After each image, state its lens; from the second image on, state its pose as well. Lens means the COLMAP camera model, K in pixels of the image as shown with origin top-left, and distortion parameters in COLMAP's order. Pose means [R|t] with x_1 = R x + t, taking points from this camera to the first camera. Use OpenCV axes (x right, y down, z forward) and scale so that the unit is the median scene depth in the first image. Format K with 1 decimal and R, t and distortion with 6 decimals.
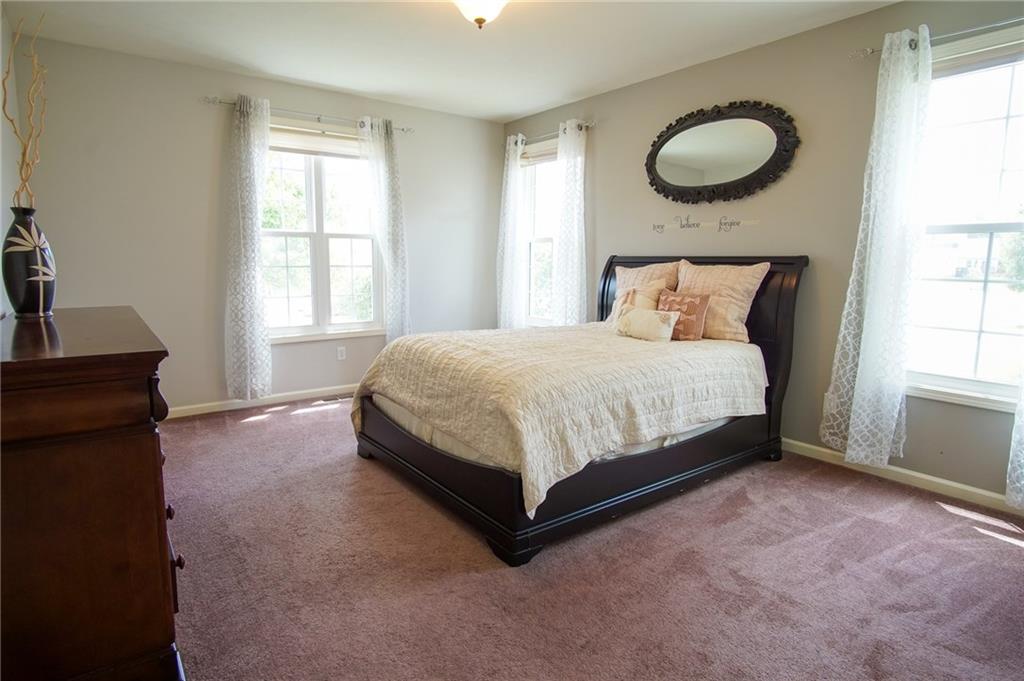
lens RADIAL K [[540.4, 0, 509.0], [0, 540.4, 331.6], [0, 0, 1]] dist [-0.033777, 0.008798]
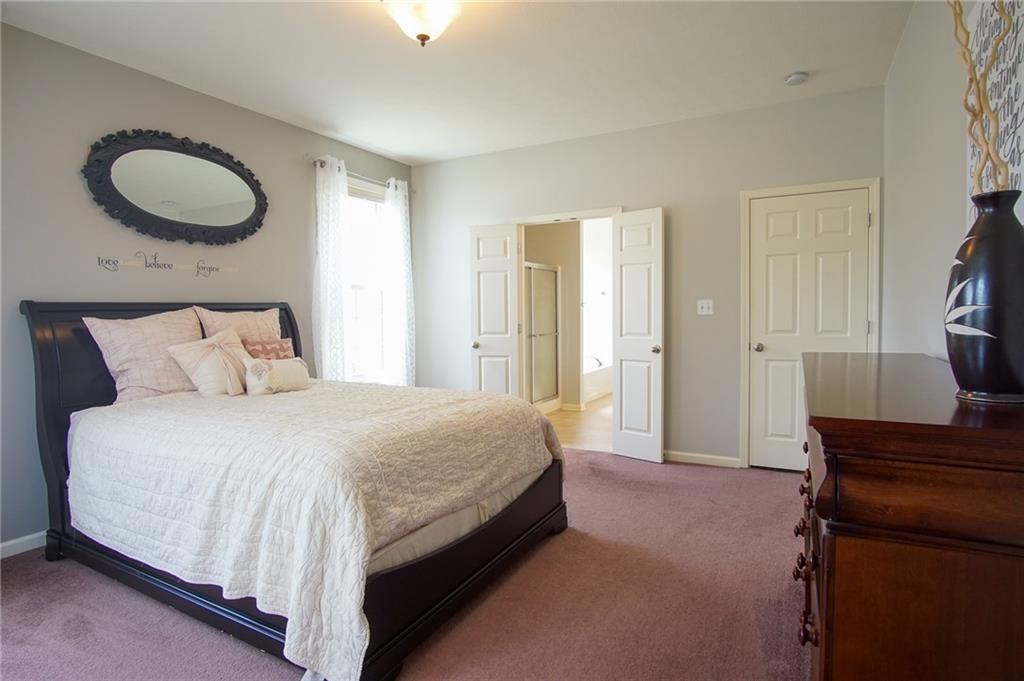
lens RADIAL K [[540.4, 0, 509.0], [0, 540.4, 331.6], [0, 0, 1]] dist [-0.033777, 0.008798]
pose [[-0.404876, -0.050425, 0.912980, -0.695285], [0.117510, 0.987329, 0.106643, -0.133372], [-0.906789, 0.150461, -0.393821, 0.935275]]
